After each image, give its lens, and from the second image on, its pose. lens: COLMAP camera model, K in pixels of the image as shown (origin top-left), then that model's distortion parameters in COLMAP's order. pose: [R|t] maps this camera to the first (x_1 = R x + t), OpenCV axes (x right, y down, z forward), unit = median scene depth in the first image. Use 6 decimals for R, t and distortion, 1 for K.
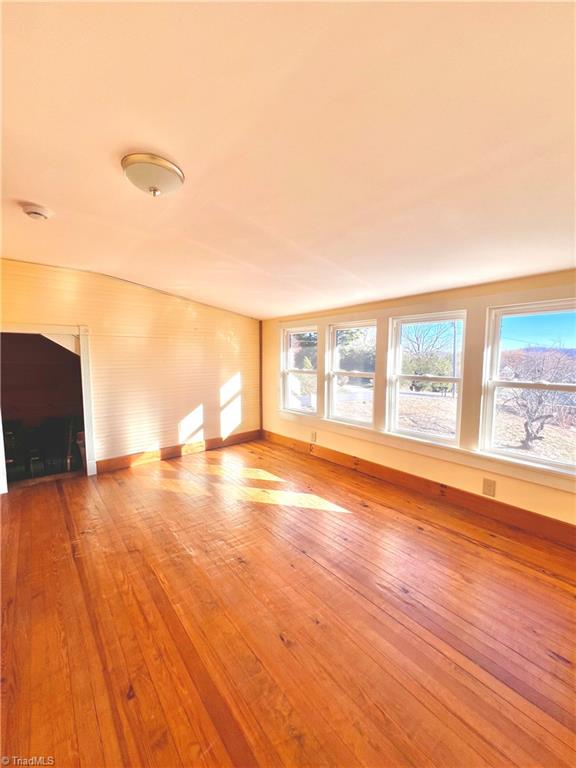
lens RADIAL K [[306.4, 0, 285.9], [0, 306.4, 383.8], [0, 0, 1]] dist [-0.002523, 0.000288]
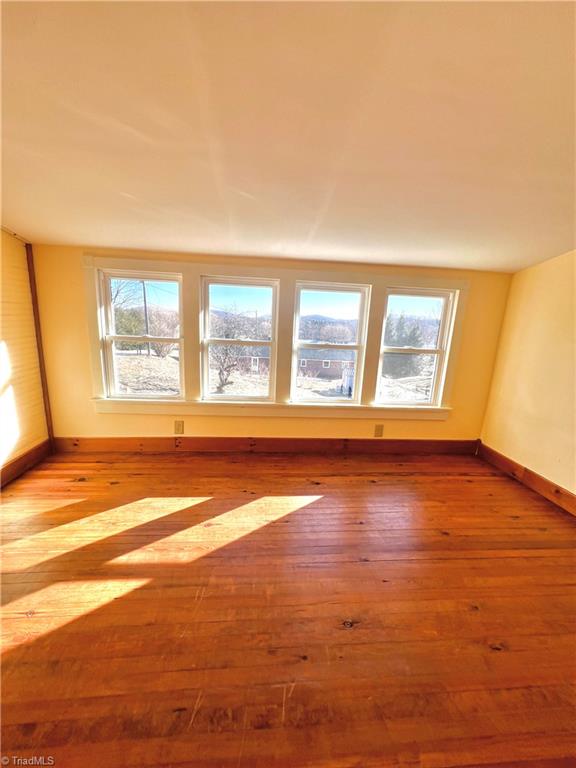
lens RADIAL K [[306.4, 0, 287.3], [0, 306.4, 385.1], [0, 0, 1]] dist [-0.002523, 0.000288]
pose [[0.567351, -0.144625, 0.810677, -0.410681], [0.027174, 0.987209, 0.157101, -0.046609], [-0.823028, -0.067102, 0.564024, 0.431812]]
